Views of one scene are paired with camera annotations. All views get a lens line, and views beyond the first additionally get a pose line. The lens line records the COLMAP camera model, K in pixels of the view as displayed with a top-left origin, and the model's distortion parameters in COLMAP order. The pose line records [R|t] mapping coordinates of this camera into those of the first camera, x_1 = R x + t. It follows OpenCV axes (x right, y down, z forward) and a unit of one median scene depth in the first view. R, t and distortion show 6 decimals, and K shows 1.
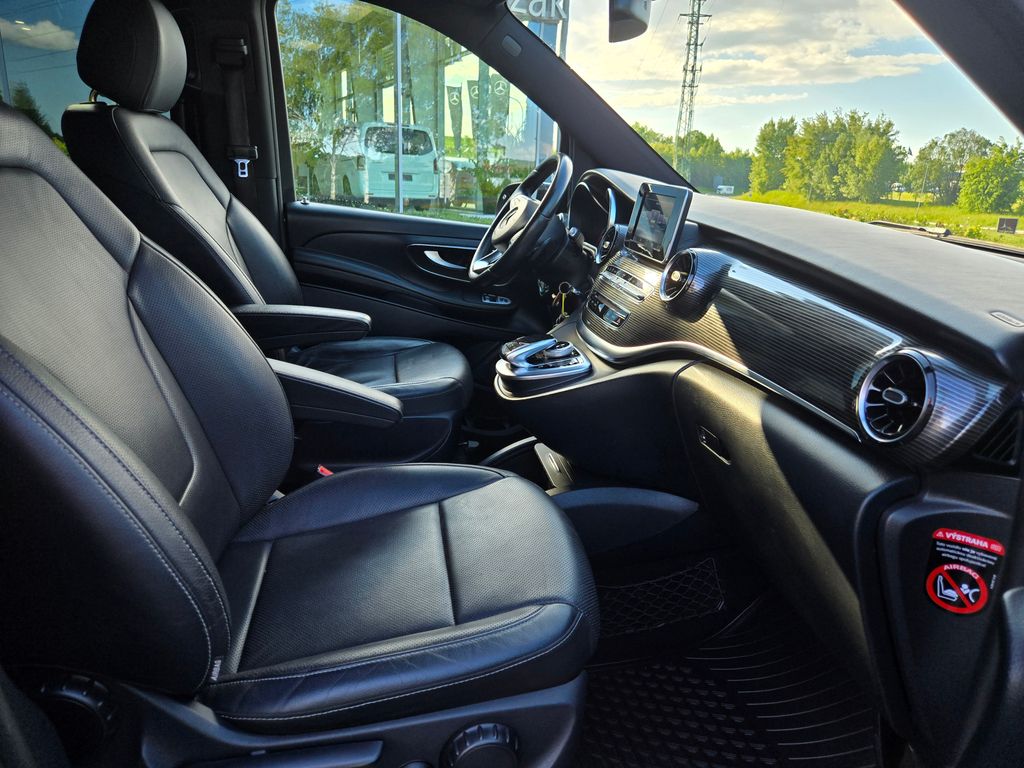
lens RADIAL K [[690.6, 0, 503.3], [0, 690.6, 382.2], [0, 0, 1]] dist [0.042276, -0.048663]
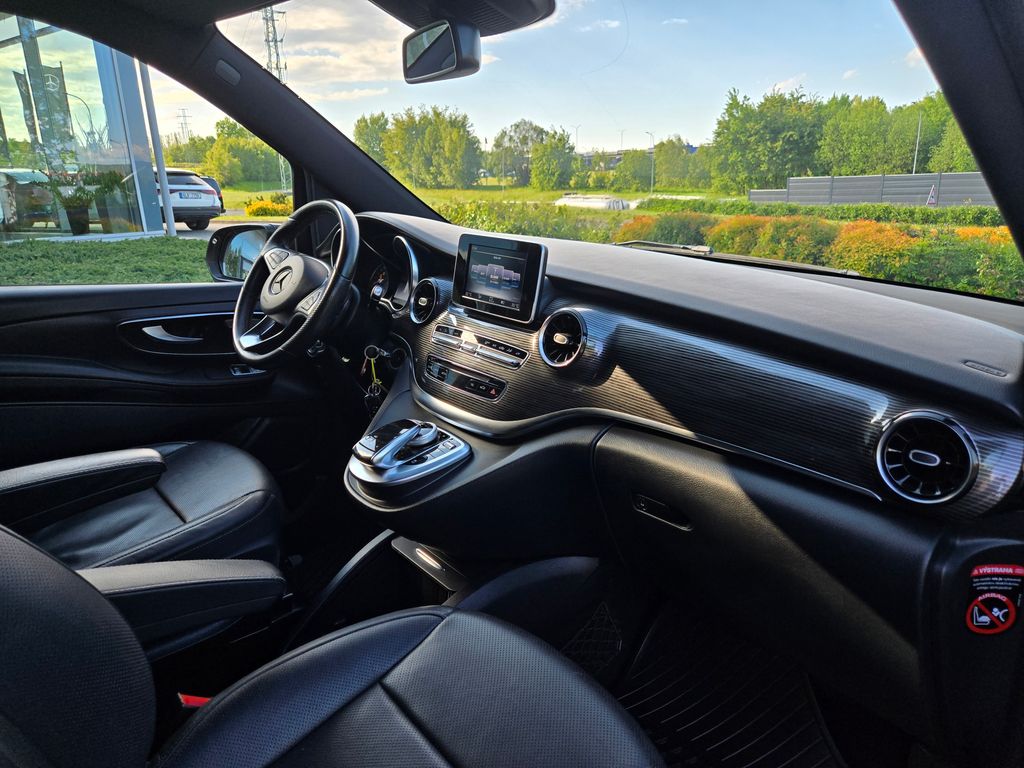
lens RADIAL K [[690.6, 0, 512.9], [0, 690.6, 378.9], [0, 0, 1]] dist [0.042276, -0.048663]
pose [[0.855125, -0.204433, 0.476413, -0.257983], [0.204407, 0.977475, 0.052547, -0.162937], [-0.476424, 0.052448, 0.877650, 0.221440]]
